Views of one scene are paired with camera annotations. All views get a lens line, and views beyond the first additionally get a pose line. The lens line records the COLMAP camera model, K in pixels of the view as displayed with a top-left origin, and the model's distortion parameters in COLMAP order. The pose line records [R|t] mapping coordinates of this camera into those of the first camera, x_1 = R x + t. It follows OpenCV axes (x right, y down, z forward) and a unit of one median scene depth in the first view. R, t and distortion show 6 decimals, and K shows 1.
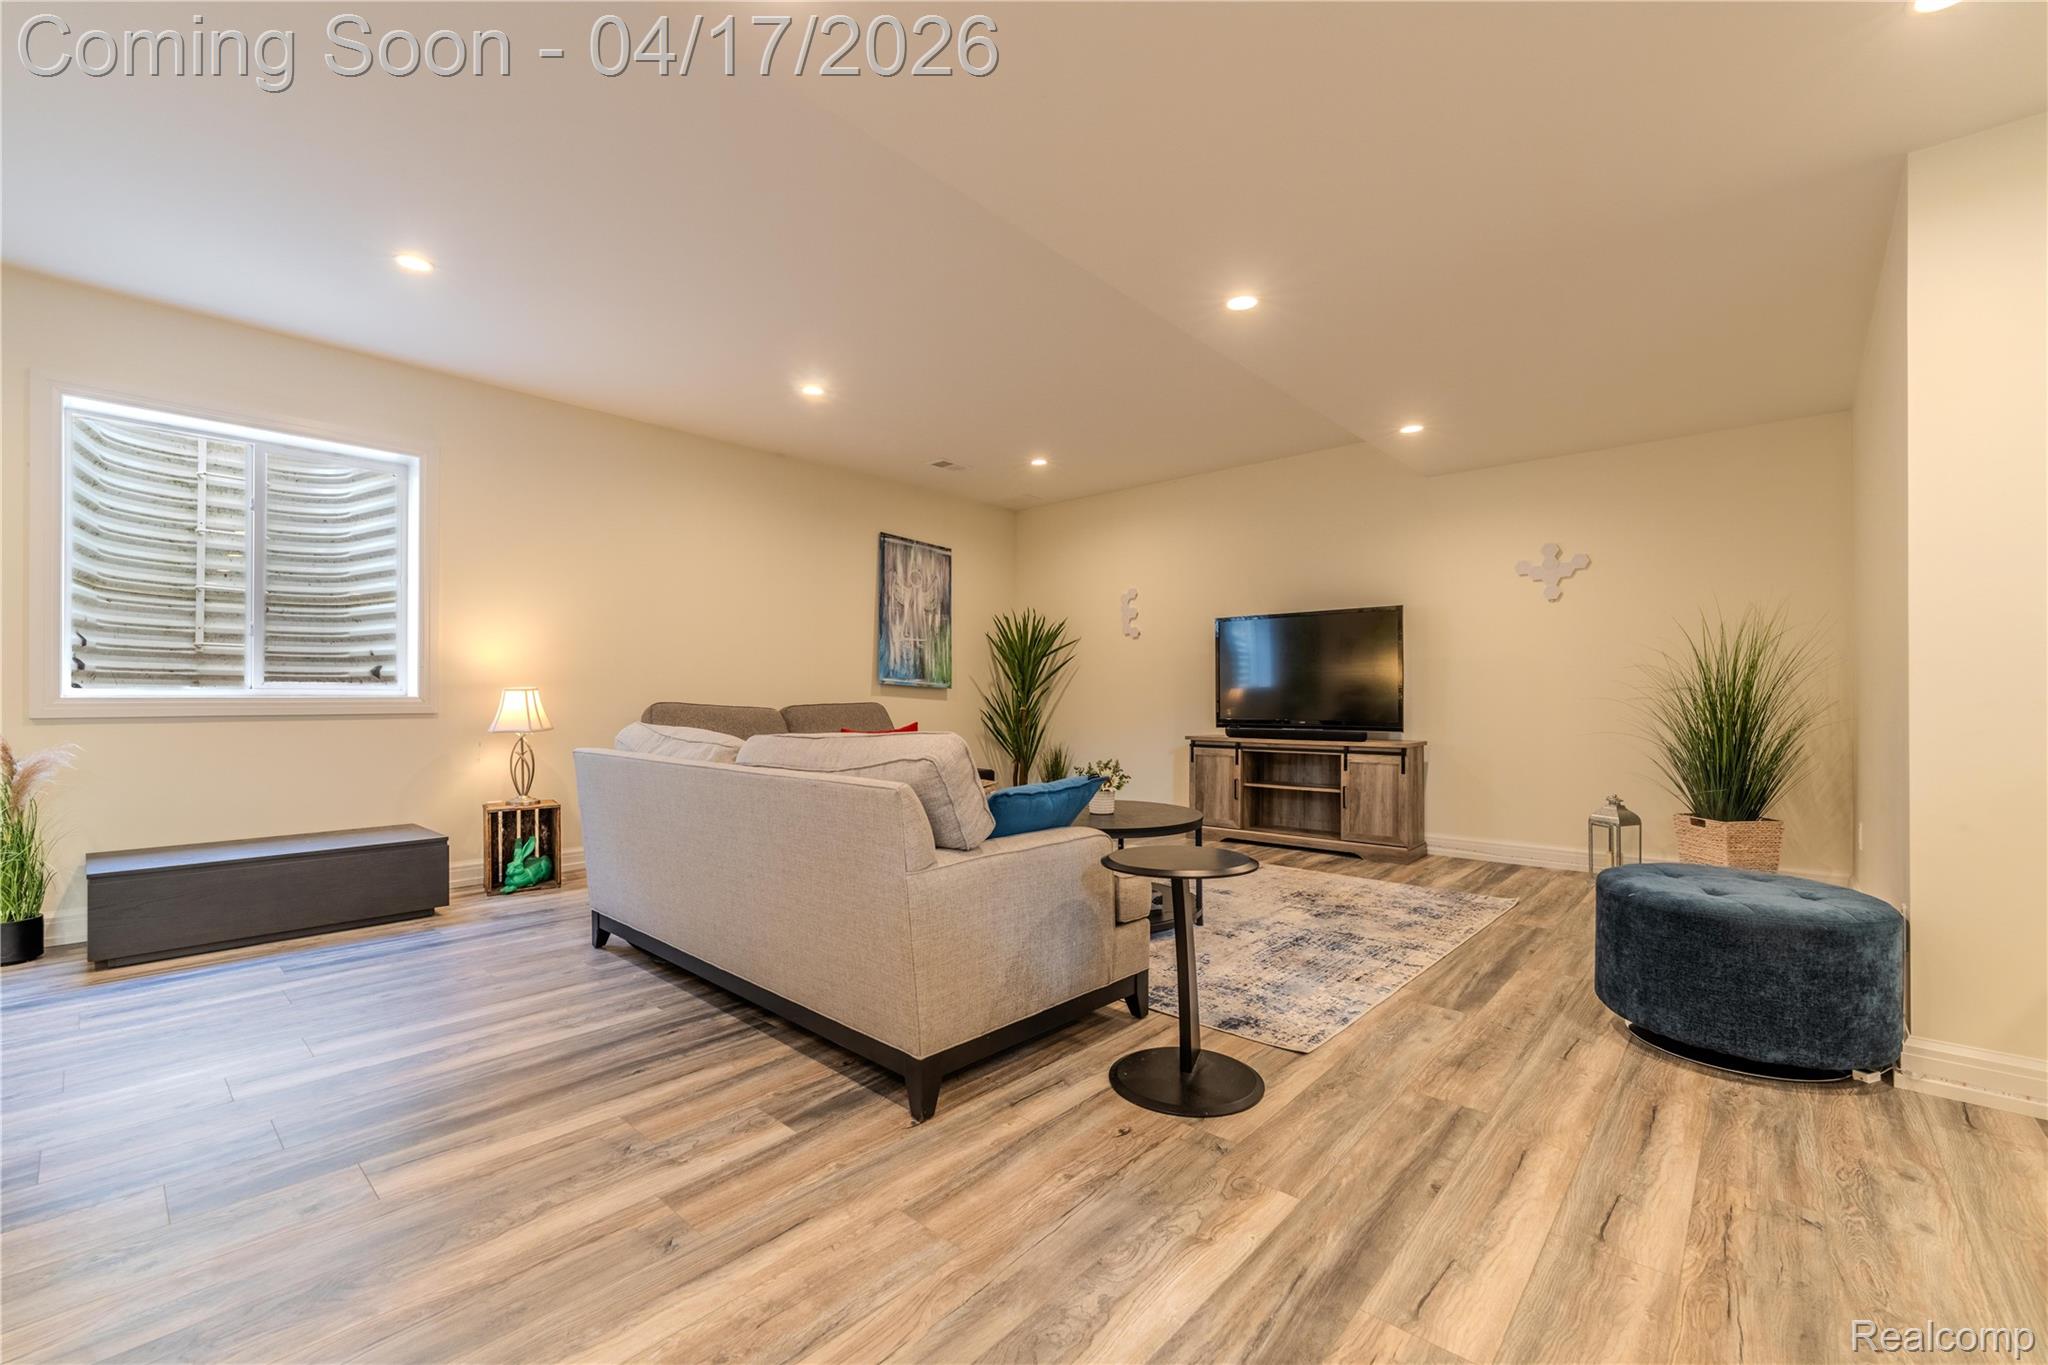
lens RADIAL K [[889.0, 0, 1021.9], [0, 889.0, 690.2], [0, 0, 1]] dist [-0.002993, 0.000346]
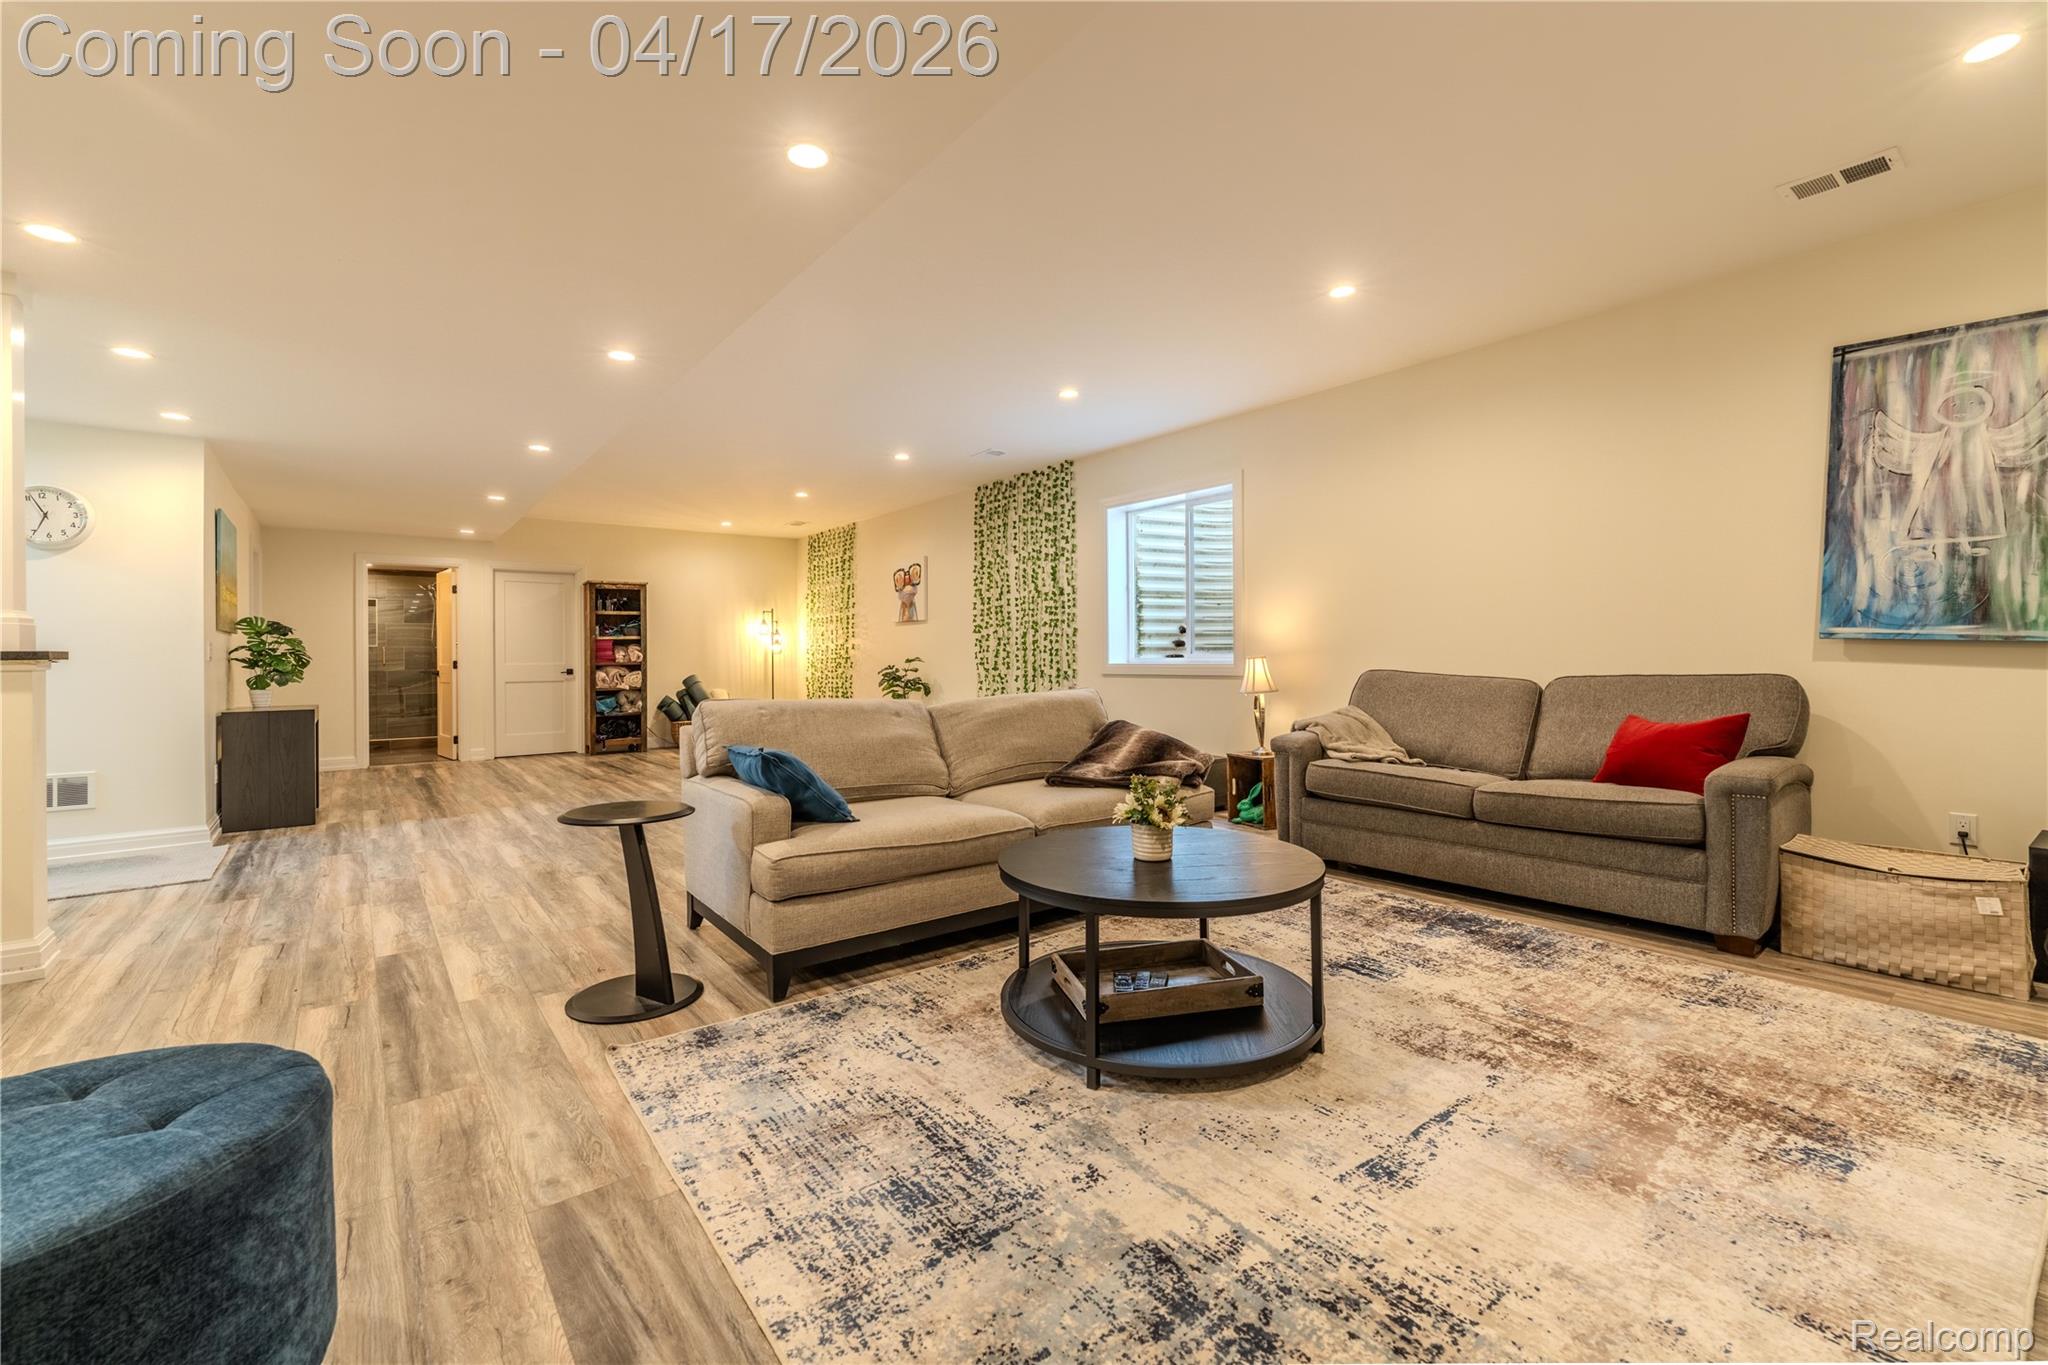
lens RADIAL K [[835.7, 0, 978.9], [0, 835.7, 652.1], [0, 0, 1]] dist [-0.000367, -0.000252]
pose [[-0.212749, -0.001388, -0.977106, 0.975741], [0.019989, 0.999784, -0.005773, -0.013975], [0.976902, -0.020760, -0.212675, 1.388493]]
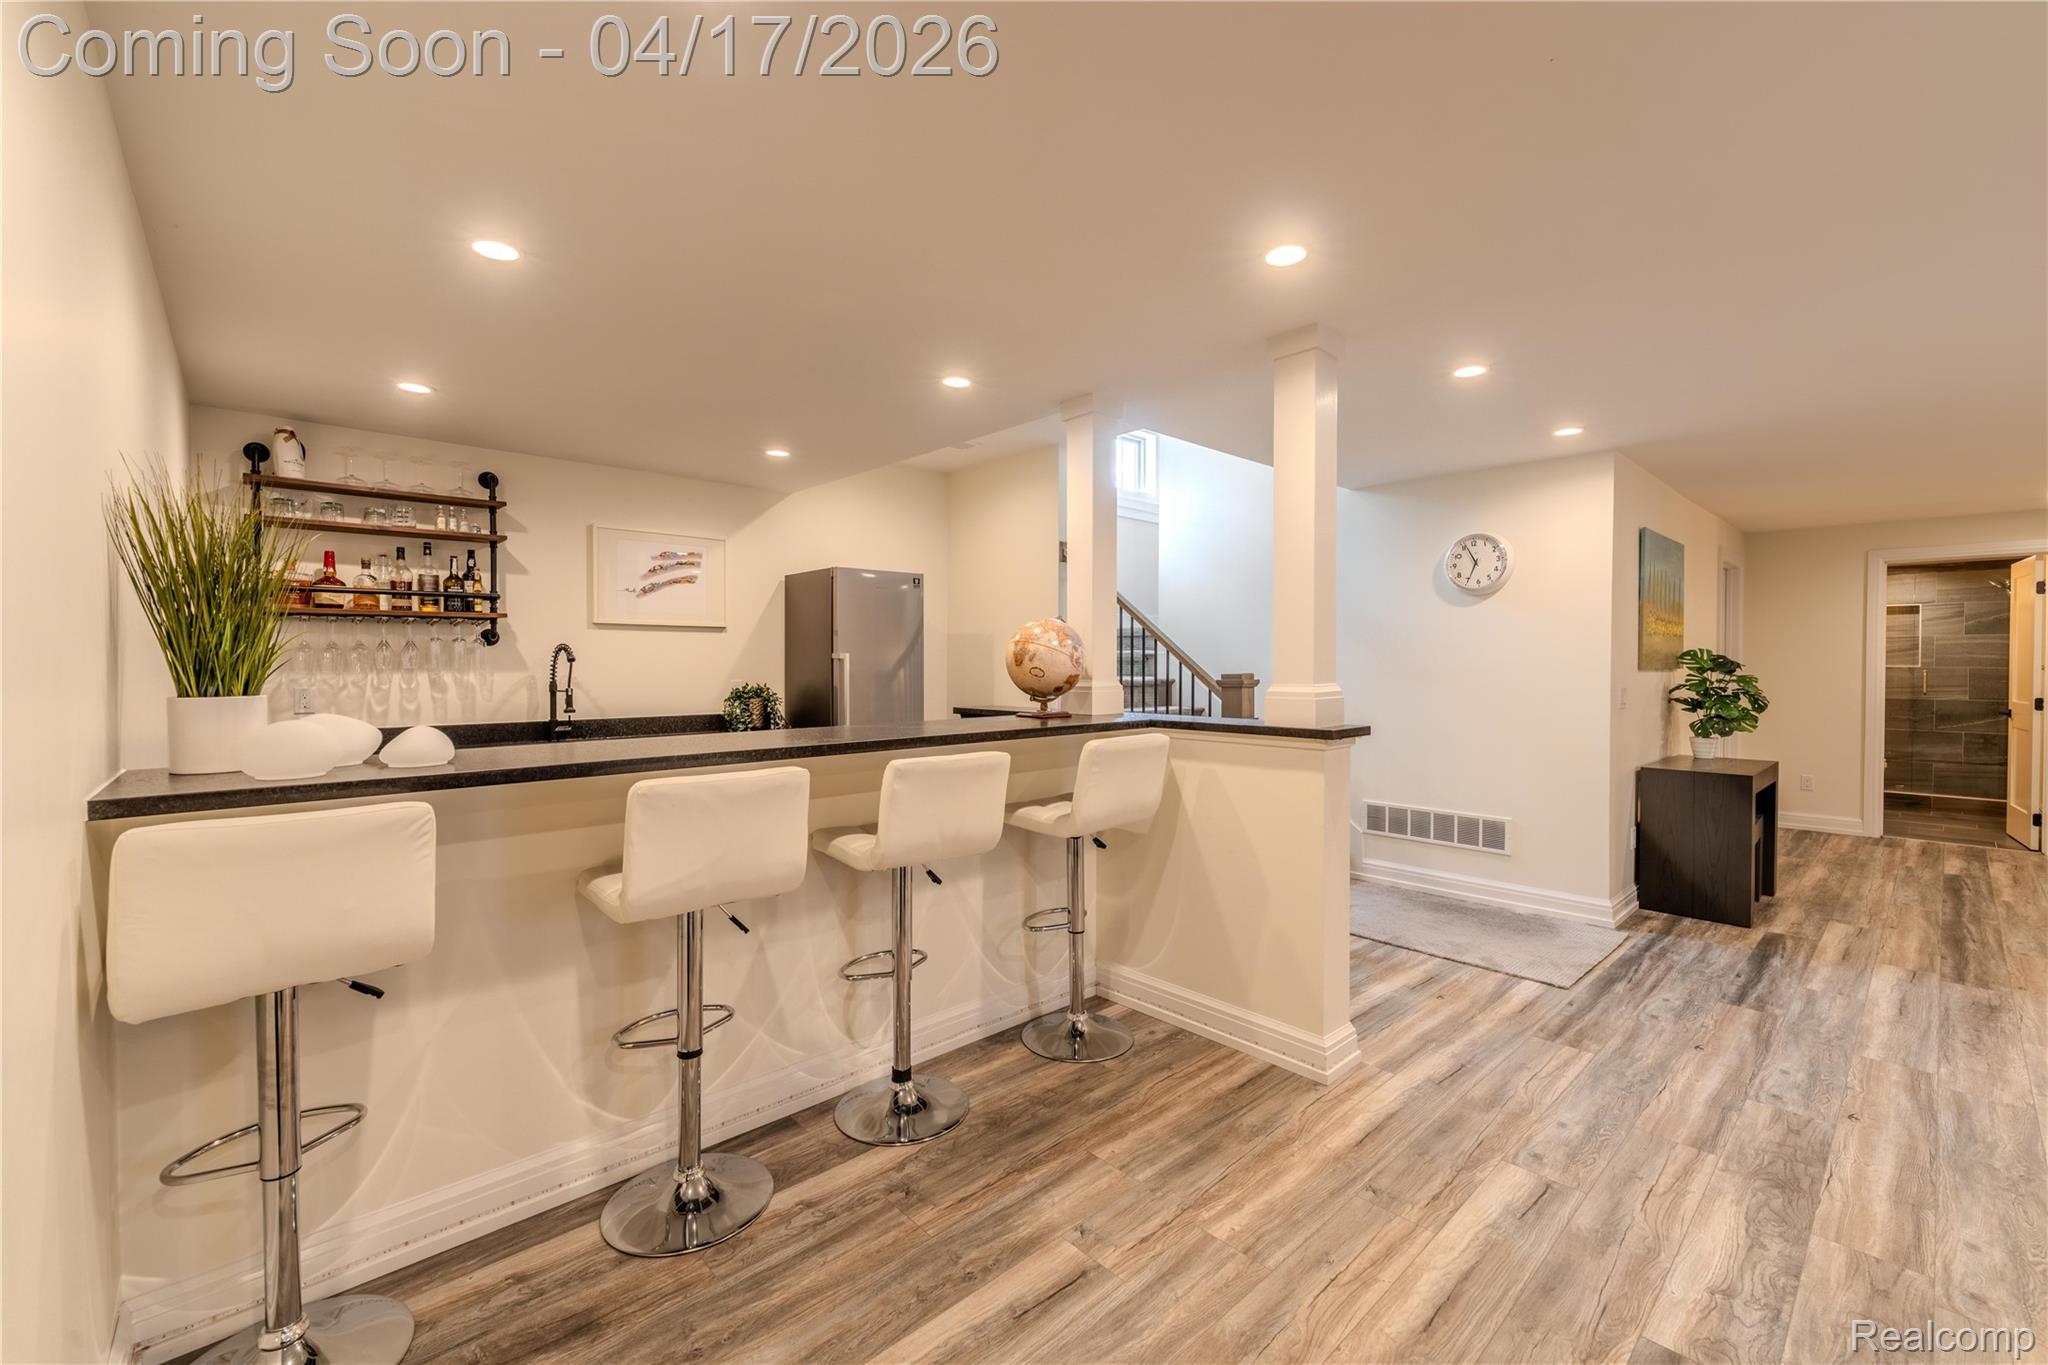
lens RADIAL K [[835.7, 0, 1052.2], [0, 835.7, 675.1], [0, 0, 1]] dist [-0.000367, -0.000252]
pose [[-0.994717, -0.004221, 0.102568, 0.452045], [-0.003523, 0.999969, 0.006983, -0.108398], [-0.102594, 0.006585, -0.994702, 1.022005]]
